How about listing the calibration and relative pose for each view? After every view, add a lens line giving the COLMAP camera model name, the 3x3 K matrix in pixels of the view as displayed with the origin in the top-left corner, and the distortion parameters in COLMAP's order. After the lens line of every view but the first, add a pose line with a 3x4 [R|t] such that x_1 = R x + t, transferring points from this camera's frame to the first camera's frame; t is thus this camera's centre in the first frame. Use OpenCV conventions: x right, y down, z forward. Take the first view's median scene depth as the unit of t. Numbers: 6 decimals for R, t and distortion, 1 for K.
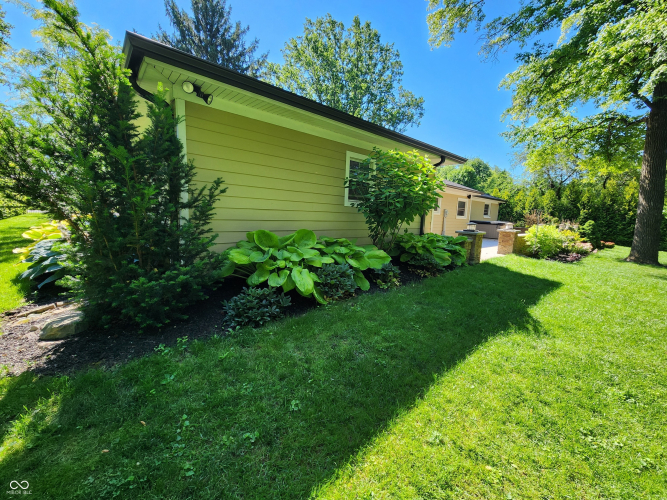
lens RADIAL K [[268.5, 0, 333.5], [0, 268.5, 250.0], [0, 0, 1]] dist [-0.002947, -0.000070]
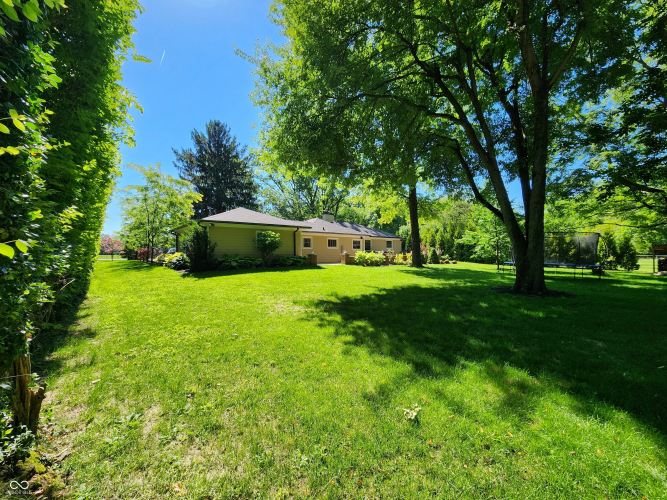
lens RADIAL K [[268.5, 0, 333.5], [0, 268.5, 250.0], [0, 0, 1]] dist [-0.002947, -0.000070]
pose [[0.998838, -0.046342, -0.013255, 0.466736], [0.043918, 0.988327, -0.145883, 0.175606], [0.019861, 0.145131, 0.989213, -0.994357]]
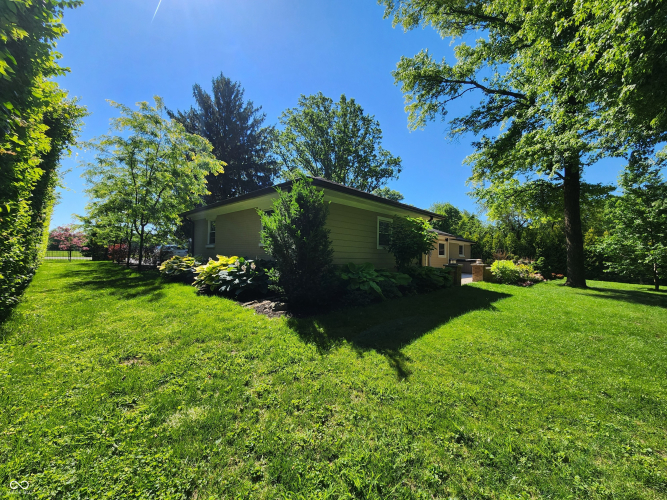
lens RADIAL K [[269.1, 0, 330.9], [0, 269.1, 251.8], [0, 0, 1]] dist [0.000435, 0.000041]
pose [[0.997720, -0.014214, 0.065981, -0.160149], [0.023799, 0.988873, -0.146847, 0.038783], [-0.063159, 0.148082, 0.986956, -0.267359]]
